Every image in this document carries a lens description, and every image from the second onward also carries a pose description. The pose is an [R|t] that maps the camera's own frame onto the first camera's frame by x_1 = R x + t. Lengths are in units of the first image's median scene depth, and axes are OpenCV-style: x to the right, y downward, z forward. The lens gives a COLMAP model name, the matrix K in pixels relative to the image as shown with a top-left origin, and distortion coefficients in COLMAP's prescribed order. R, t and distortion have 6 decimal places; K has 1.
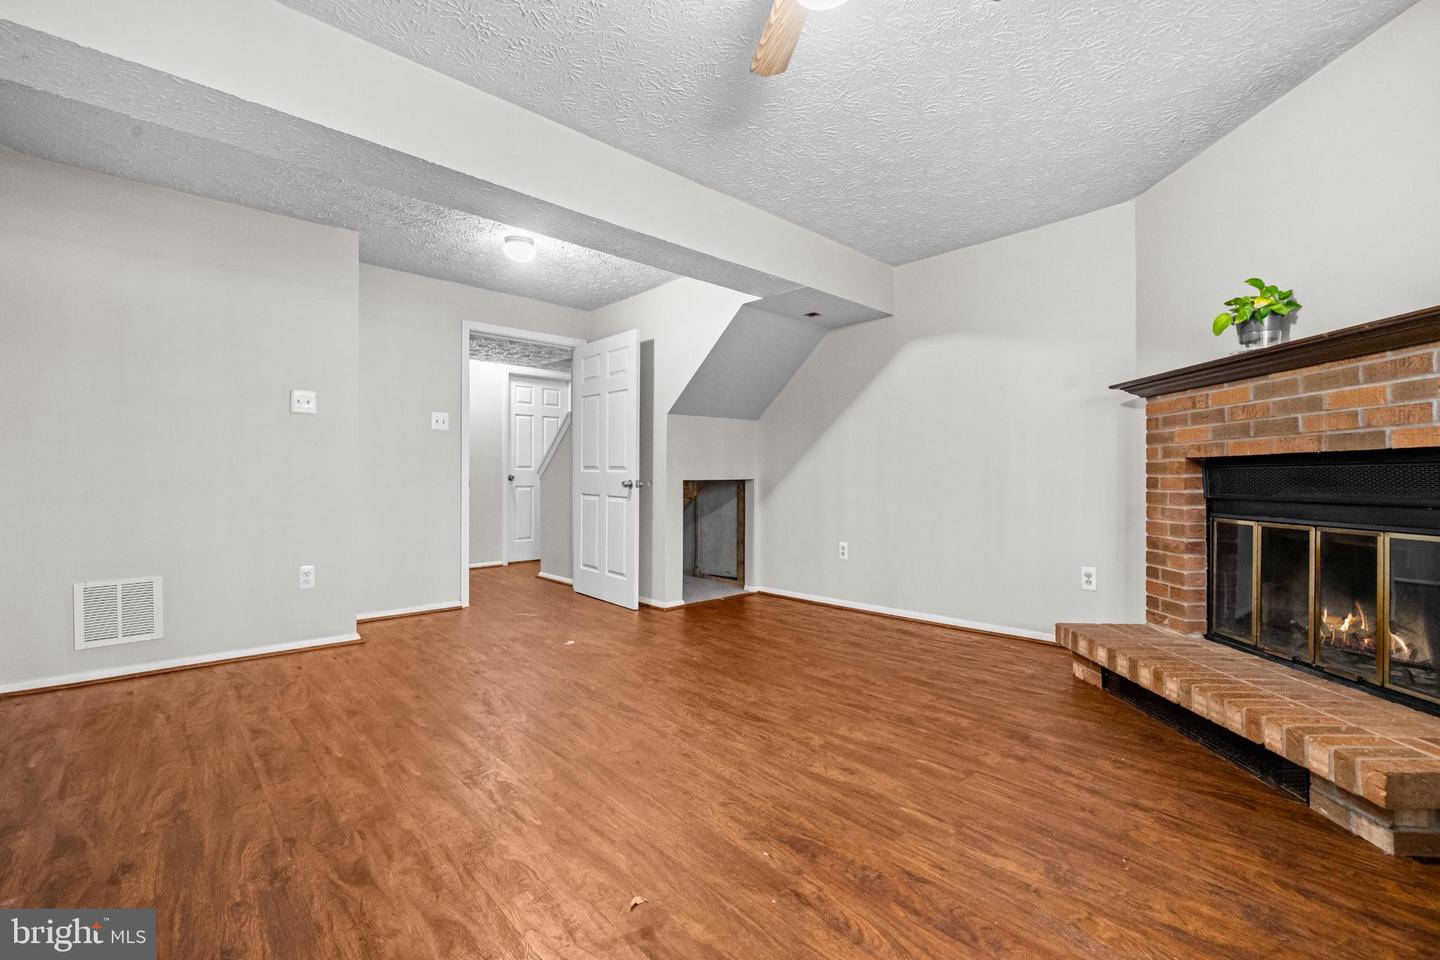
lens RADIAL K [[620.3, 0, 712.6], [0, 620.3, 484.2], [0, 0, 1]] dist [0.001625, -0.000866]
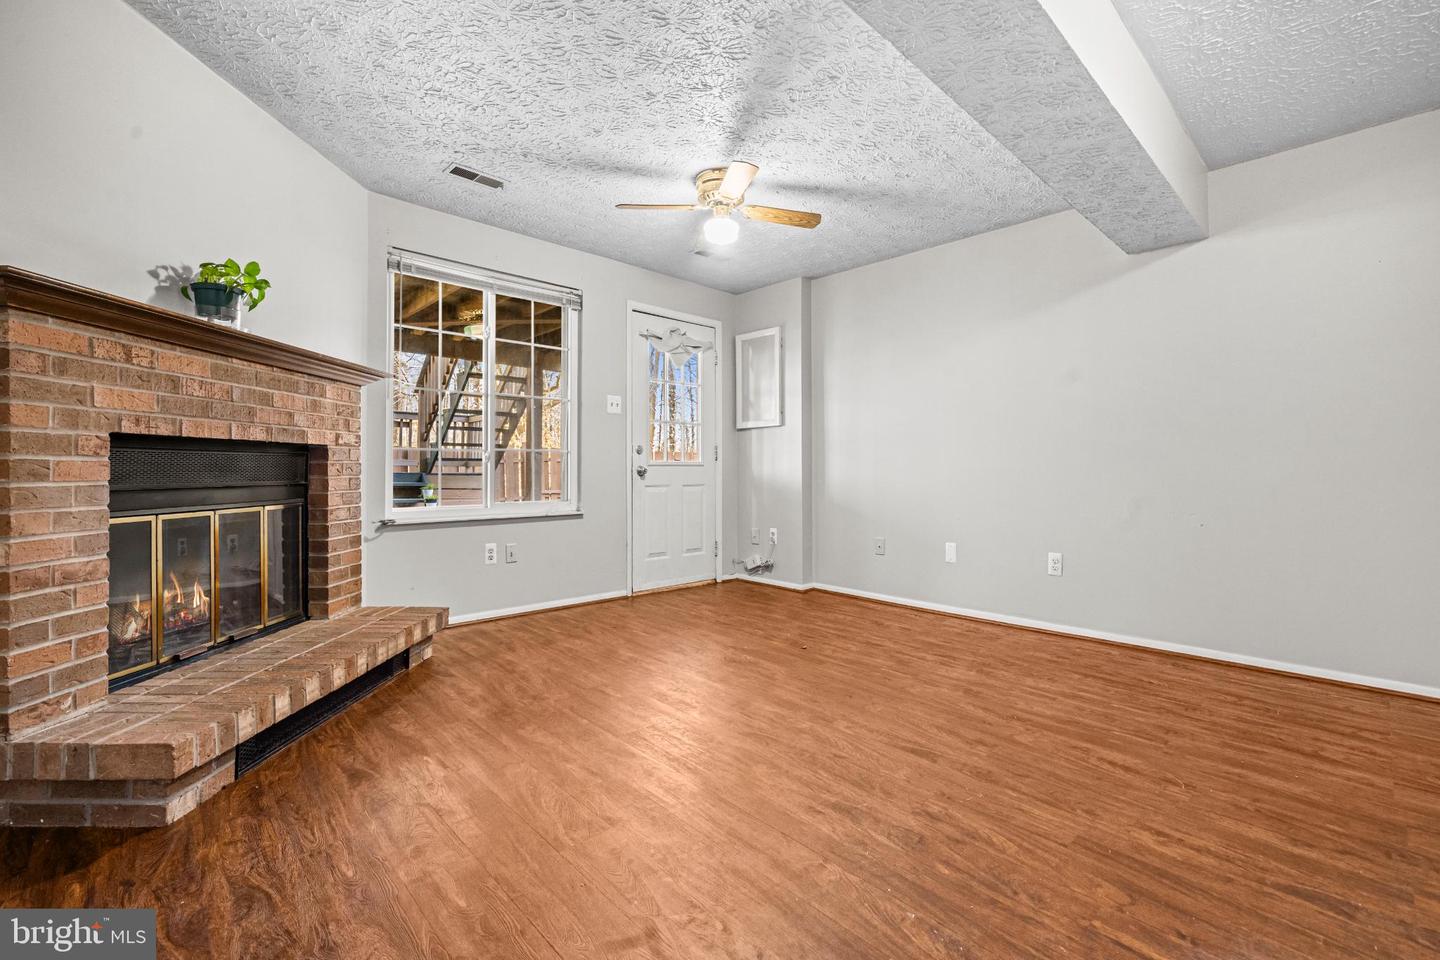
lens RADIAL K [[620.3, 0, 713.8], [0, 620.3, 473.2], [0, 0, 1]] dist [0.001625, -0.000866]
pose [[-0.999941, -0.000515, -0.010830, 0.135481], [-0.000695, 0.999861, 0.016653, -0.010875], [0.010820, 0.016660, -0.999803, 1.841831]]
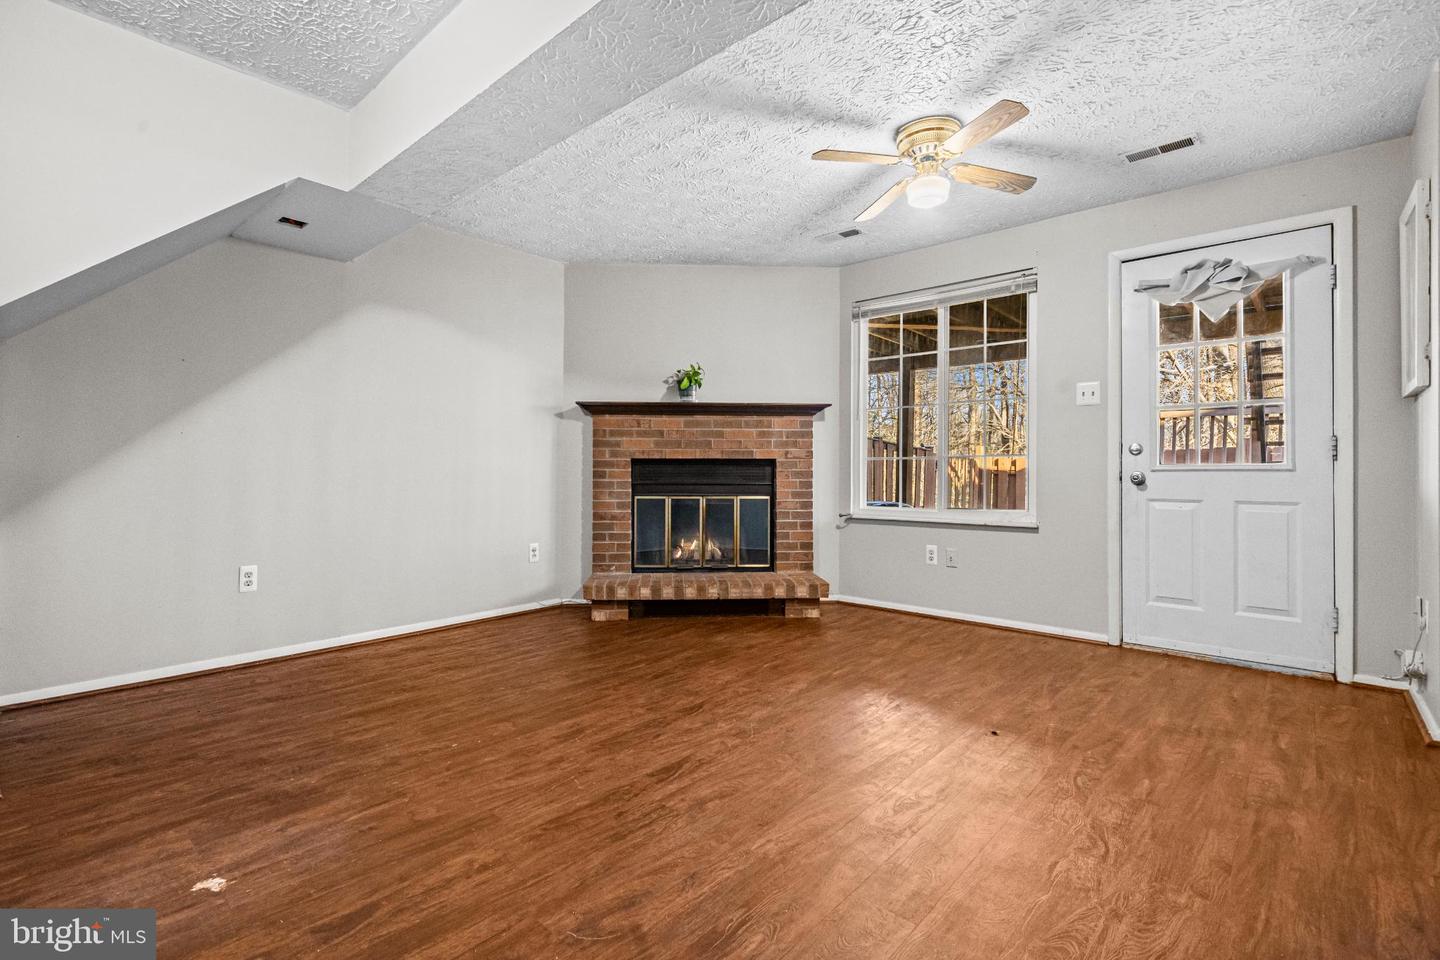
lens RADIAL K [[654.8, 0, 708.5], [0, 654.8, 476.5], [0, 0, 1]] dist [-0.001858, 0.000280]
pose [[-0.090640, -0.003950, 0.995876, -0.972938], [0.006852, 0.999966, 0.004590, -0.003201], [-0.995860, 0.007240, -0.090610, 1.052657]]
